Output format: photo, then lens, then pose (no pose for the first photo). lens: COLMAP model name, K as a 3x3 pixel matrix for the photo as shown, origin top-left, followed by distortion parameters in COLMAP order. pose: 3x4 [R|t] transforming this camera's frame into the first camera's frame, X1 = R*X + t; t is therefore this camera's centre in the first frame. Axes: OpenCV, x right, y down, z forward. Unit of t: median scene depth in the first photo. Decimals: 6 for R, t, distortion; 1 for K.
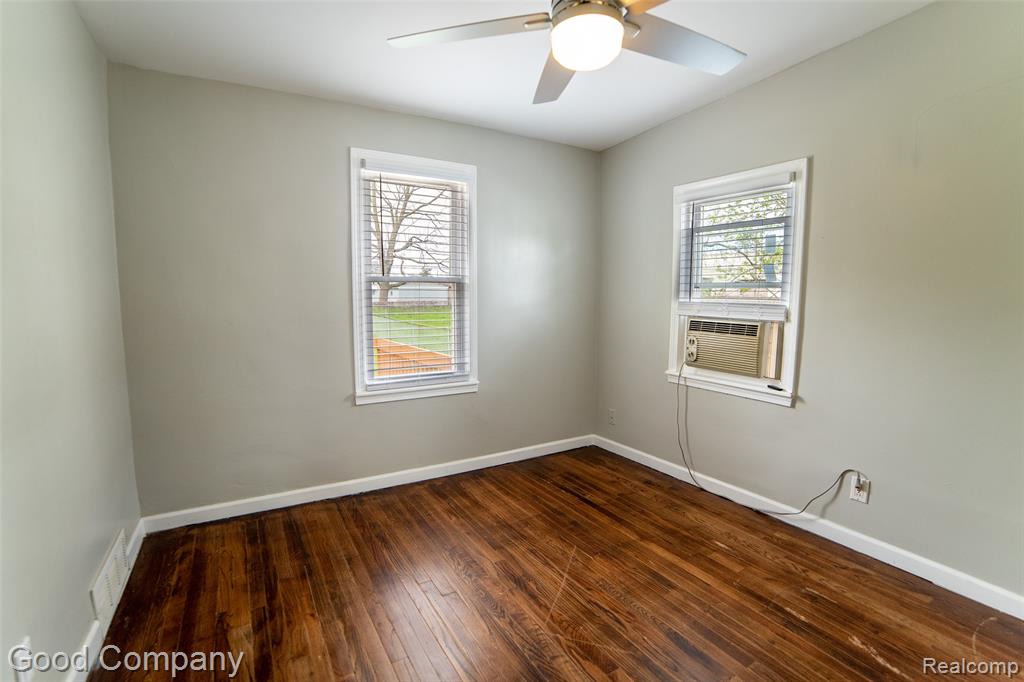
lens RADIAL K [[477.9, 0, 497.9], [0, 477.9, 354.1], [0, 0, 1]] dist [-0.003465, -0.000316]
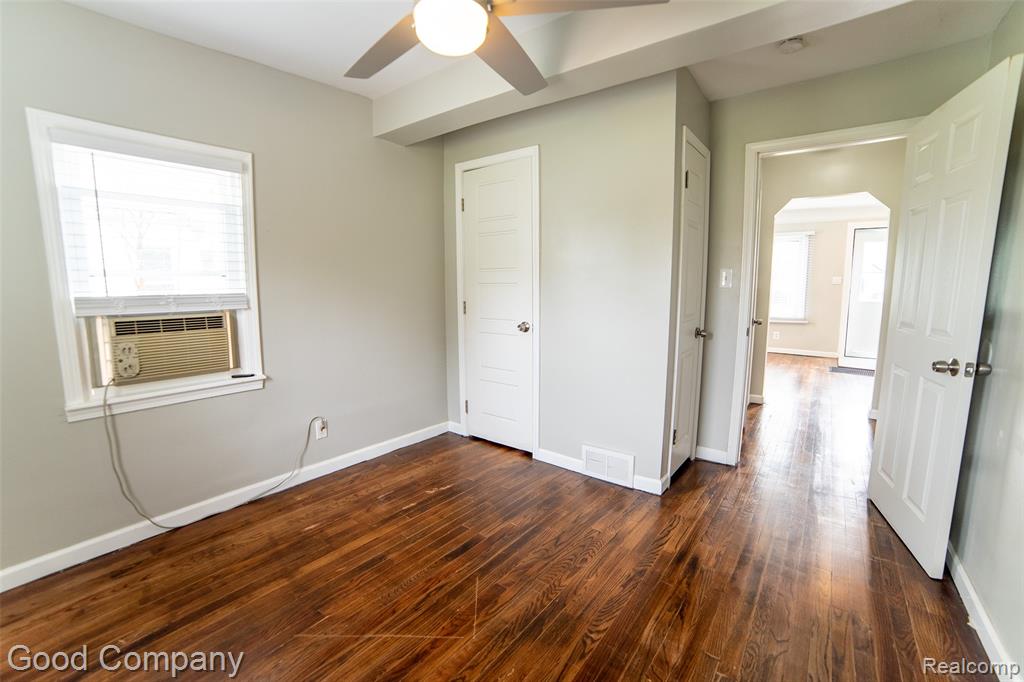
lens RADIAL K [[436.9, 0, 520.7], [0, 436.9, 339.9], [0, 0, 1]] dist [-0.105022, 0.035118]
pose [[-0.376855, -0.128558, 0.917307, -0.502713], [0.124018, 0.974402, 0.187510, -0.109603], [-0.917932, 0.184427, -0.351265, 0.884039]]
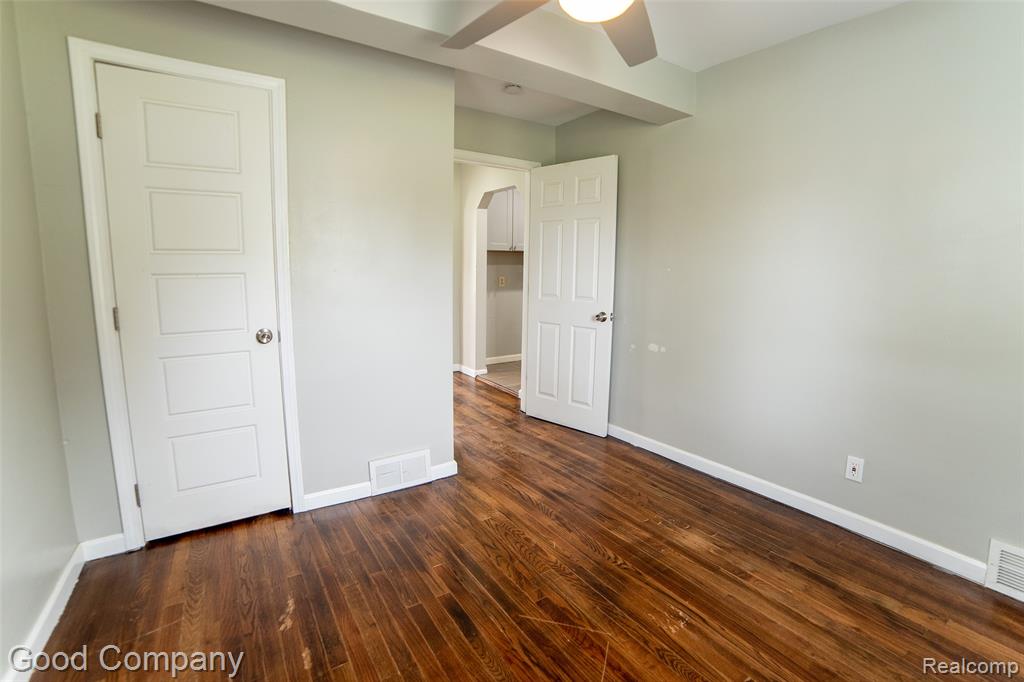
lens RADIAL K [[436.9, 0, 520.7], [0, 436.9, 339.9], [0, 0, 1]] dist [-0.105022, 0.035118]
pose [[-0.997396, -0.011646, -0.071174, 0.267044], [-0.031059, 0.960034, 0.278155, -0.155214], [0.065090, 0.279642, -0.957896, 1.296803]]
